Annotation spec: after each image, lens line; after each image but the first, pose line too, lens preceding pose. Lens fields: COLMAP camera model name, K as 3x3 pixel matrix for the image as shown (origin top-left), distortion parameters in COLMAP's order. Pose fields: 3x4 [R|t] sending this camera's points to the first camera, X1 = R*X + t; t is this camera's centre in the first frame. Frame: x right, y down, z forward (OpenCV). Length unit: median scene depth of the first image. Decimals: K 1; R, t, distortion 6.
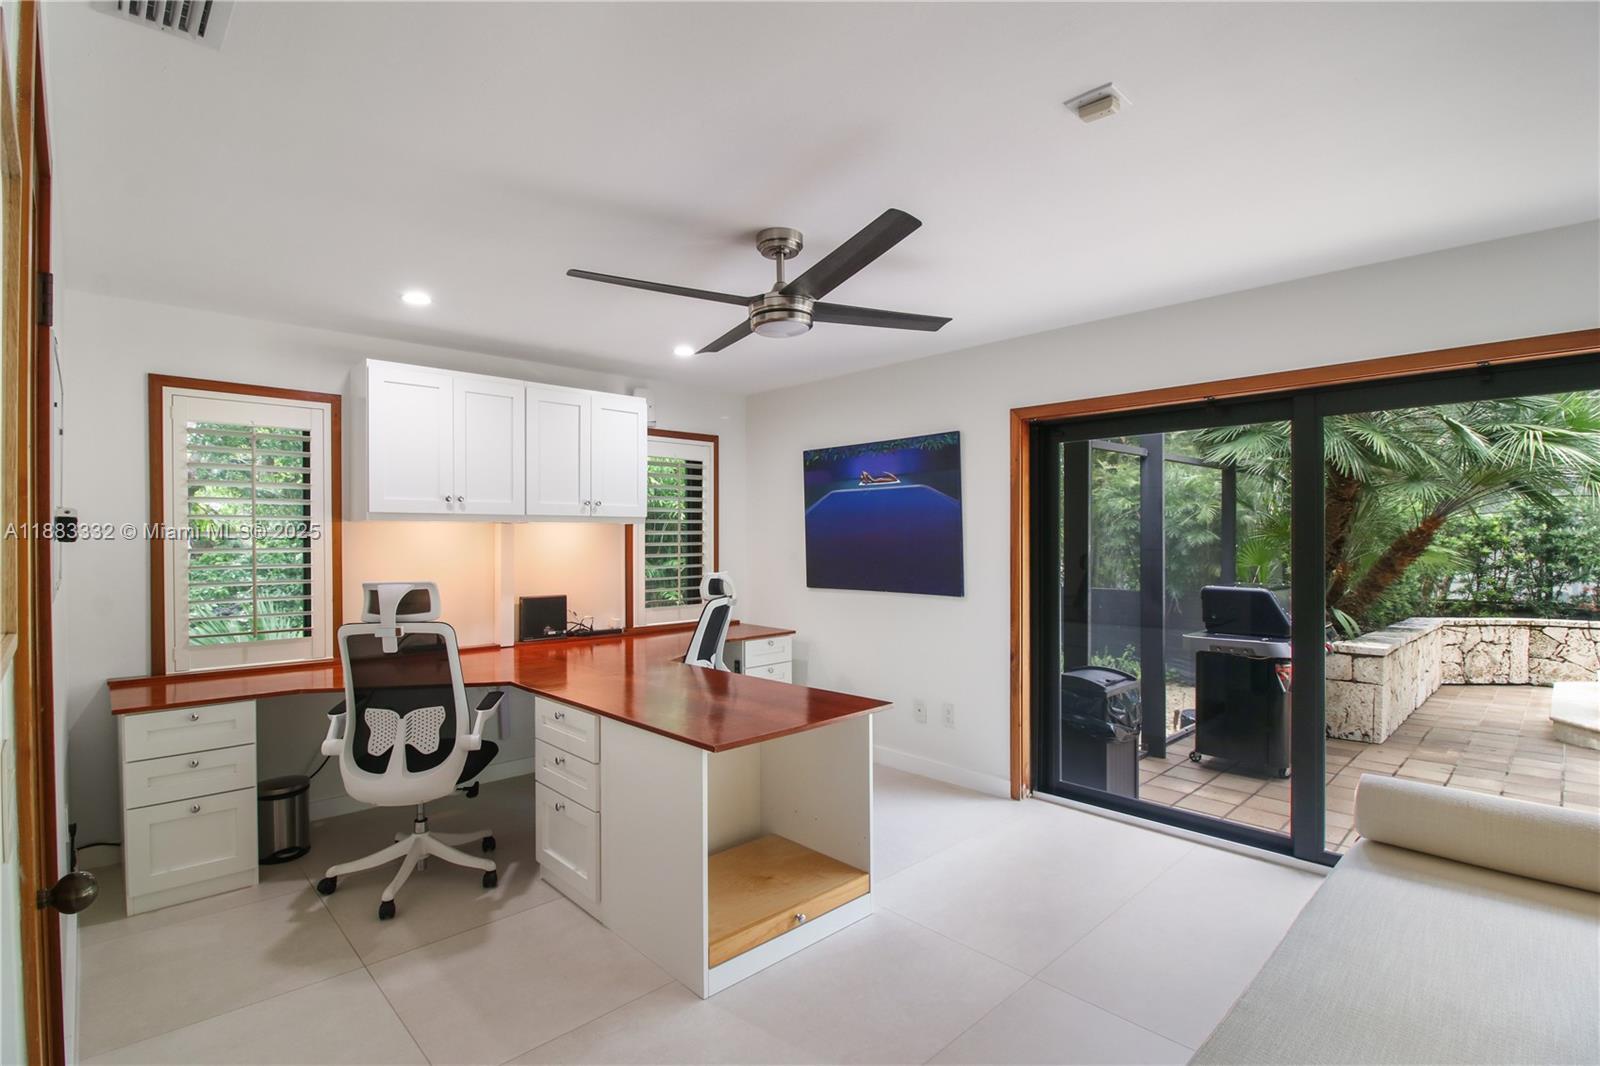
lens RADIAL K [[753.9, 0, 804.0], [0, 753.9, 540.9], [0, 0, 1]] dist [0.003639, -0.004832]
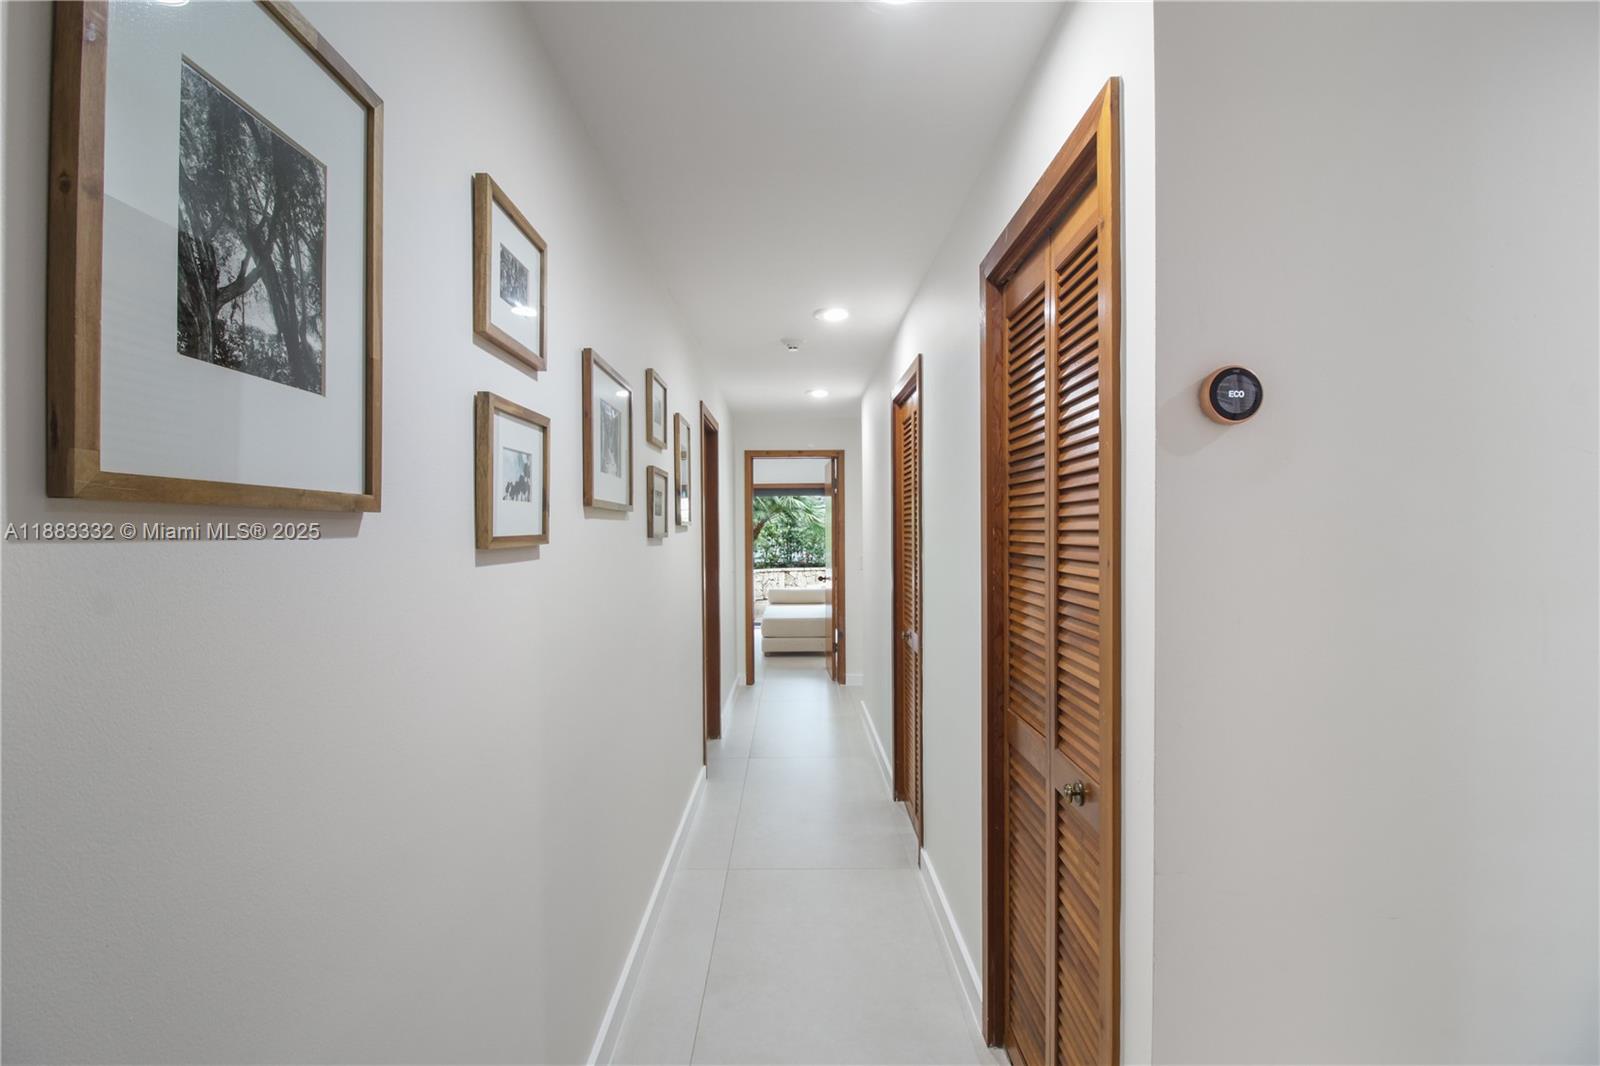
lens RADIAL K [[753.9, 0, 799.8], [0, 753.9, 530.5], [0, 0, 1]] dist [0.003639, -0.004832]
pose [[0.691409, -0.000343, 0.722463, -0.595635], [0.005377, 0.999975, -0.004671, 0.001516], [-0.722443, 0.007115, 0.691393, -0.554650]]
